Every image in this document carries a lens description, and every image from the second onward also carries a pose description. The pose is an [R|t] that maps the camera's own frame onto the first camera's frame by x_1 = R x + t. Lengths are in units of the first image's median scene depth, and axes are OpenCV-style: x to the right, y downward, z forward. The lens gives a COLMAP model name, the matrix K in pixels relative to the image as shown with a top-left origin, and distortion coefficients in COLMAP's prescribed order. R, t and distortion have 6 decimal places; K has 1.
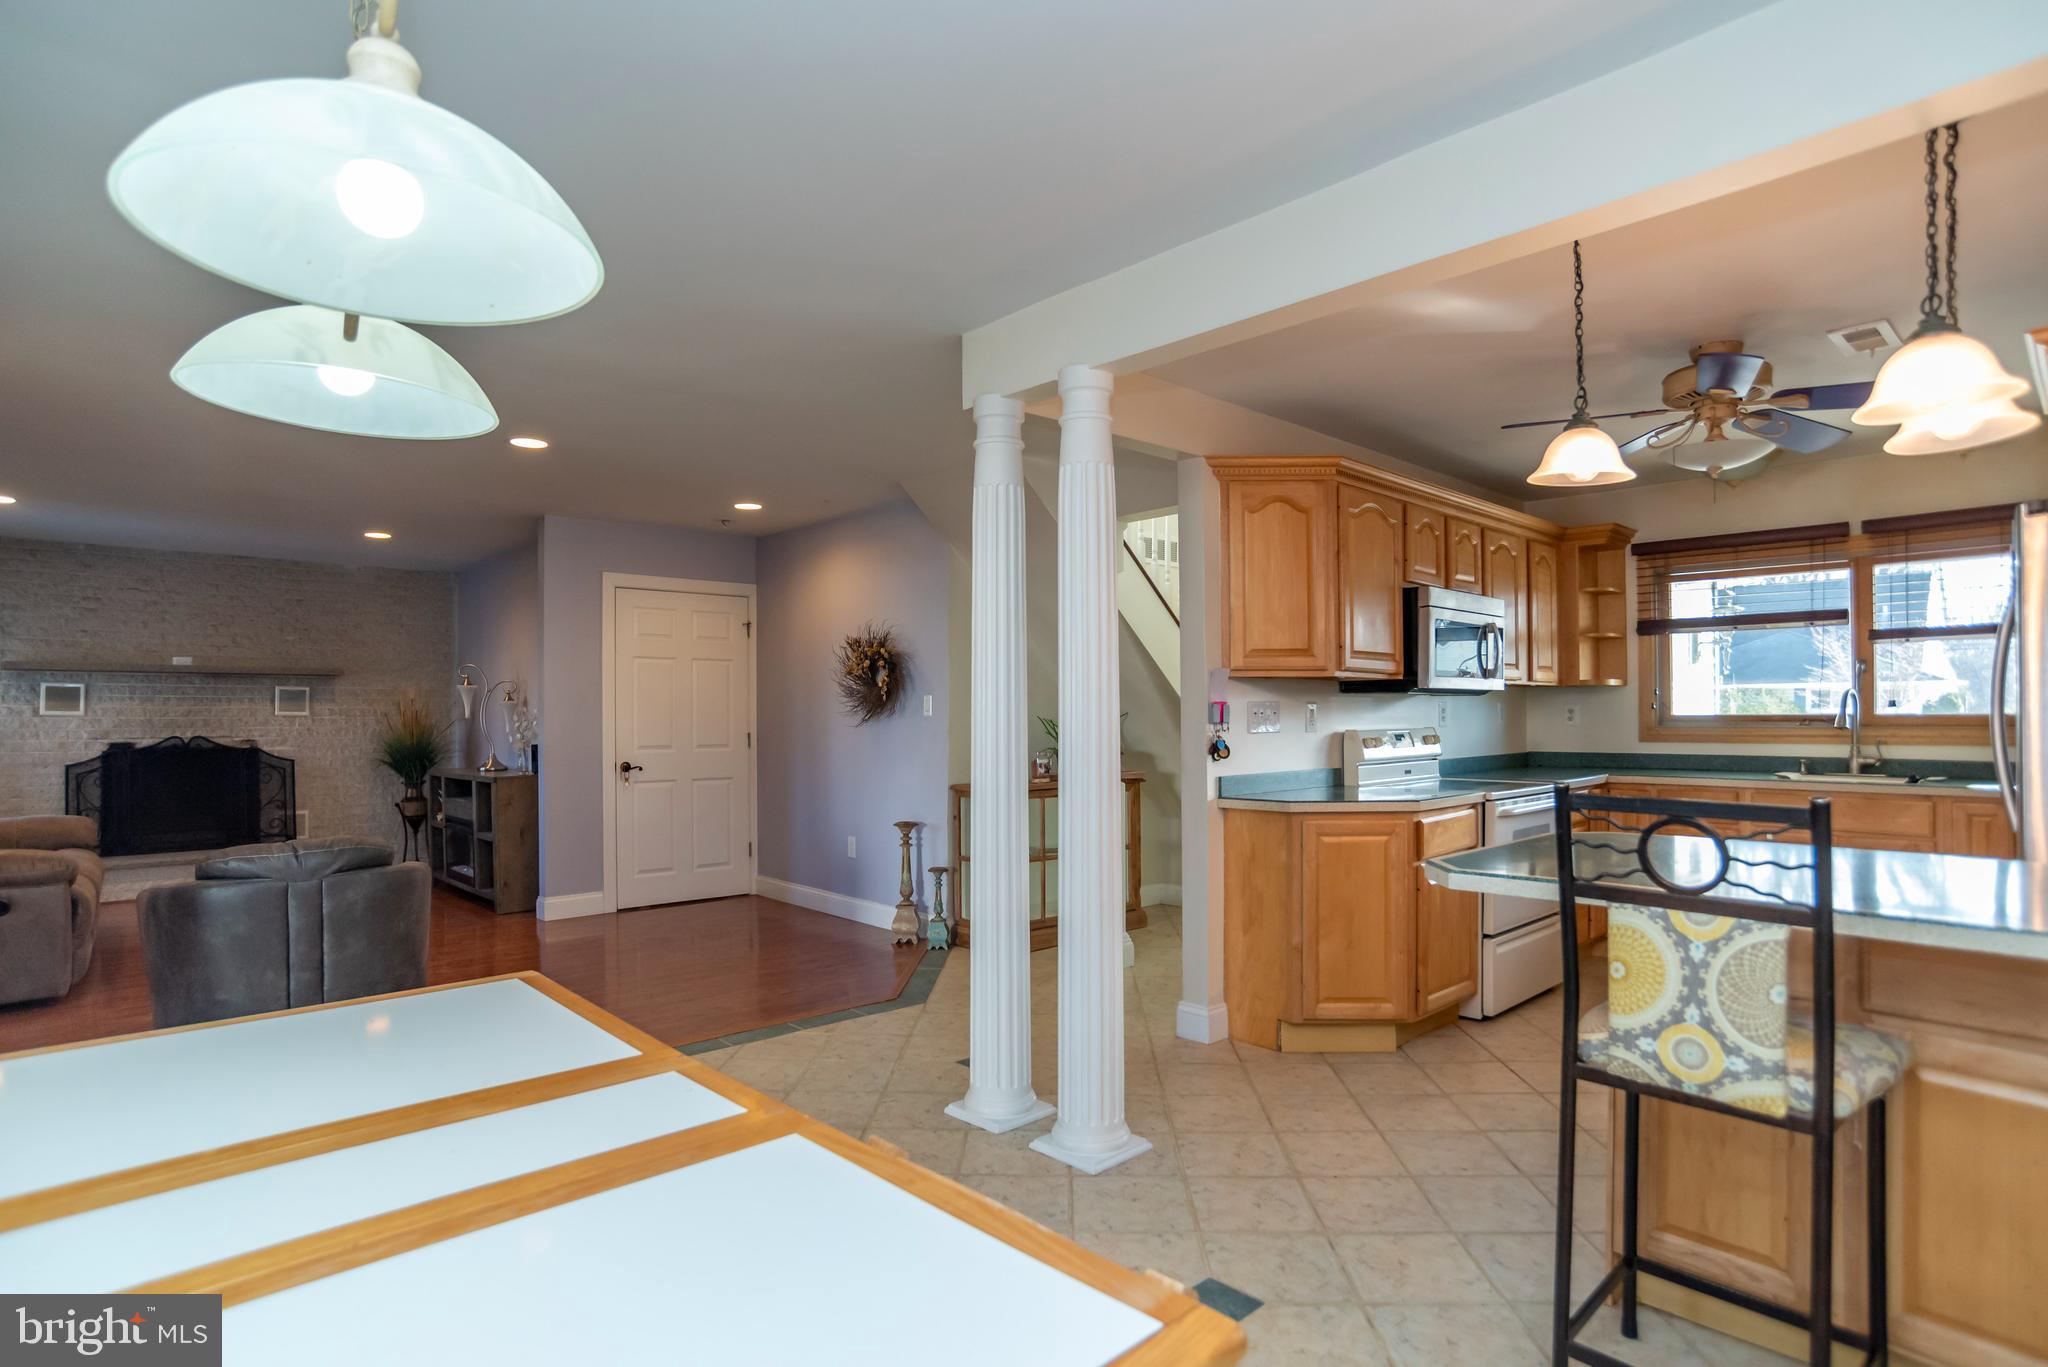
lens RADIAL K [[1025.1, 0, 1026.2], [0, 1025.1, 724.4], [0, 0, 1]] dist [-0.076110, 0.032471]
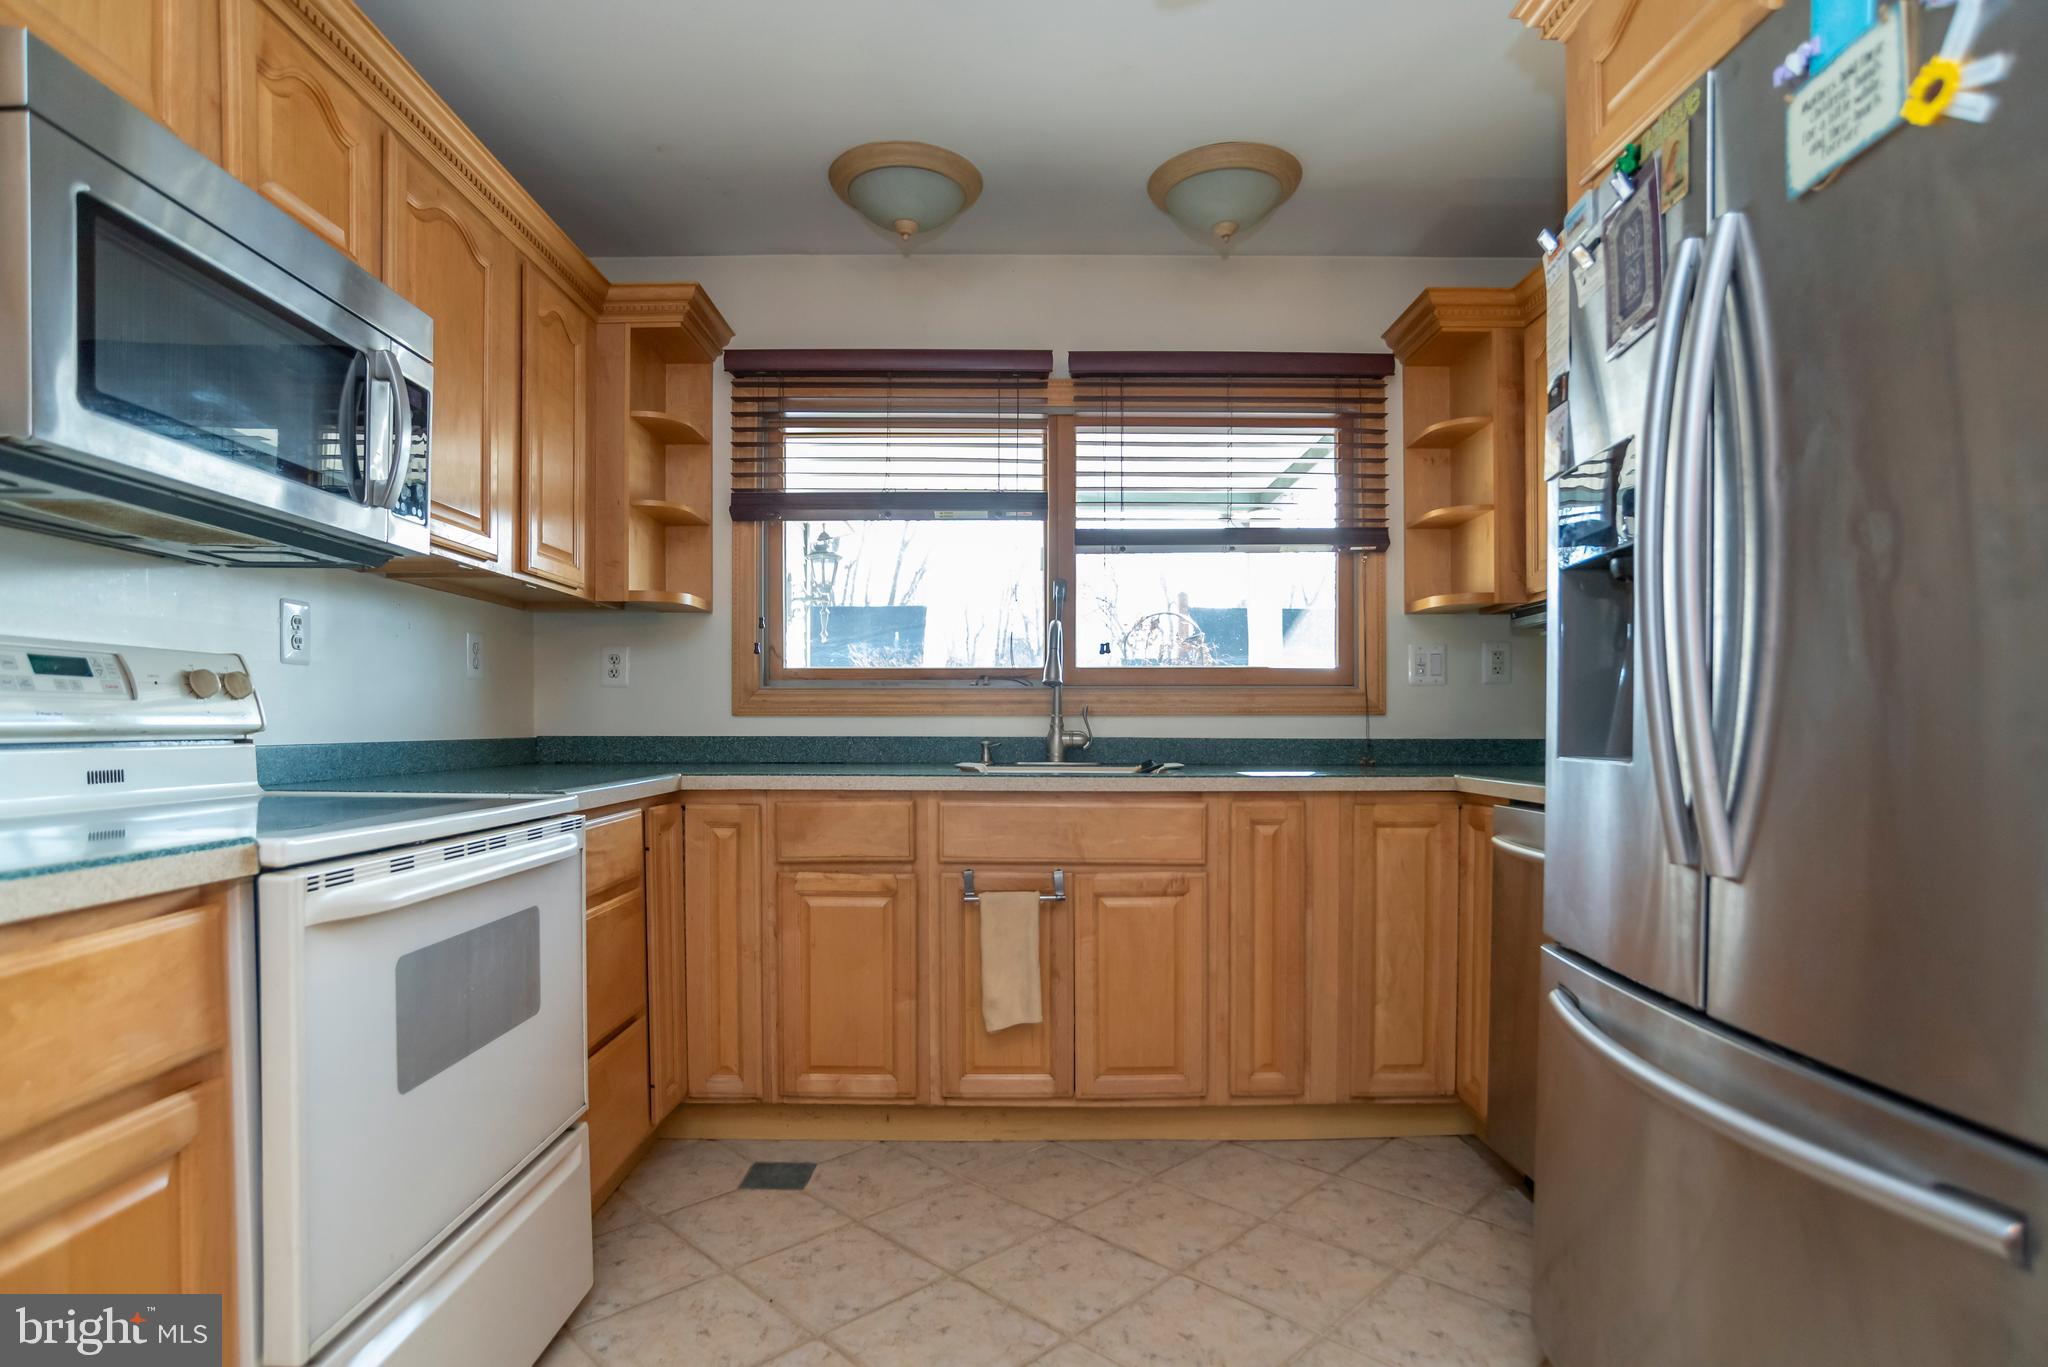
lens RADIAL K [[1025.1, 0, 1026.2], [0, 1025.1, 724.4], [0, 0, 1]] dist [-0.076110, 0.032471]
pose [[0.648585, 0.009974, 0.761077, 0.343949], [0.003527, 0.999864, -0.016110, 0.037054], [-0.761134, 0.013133, 0.648461, 0.605217]]
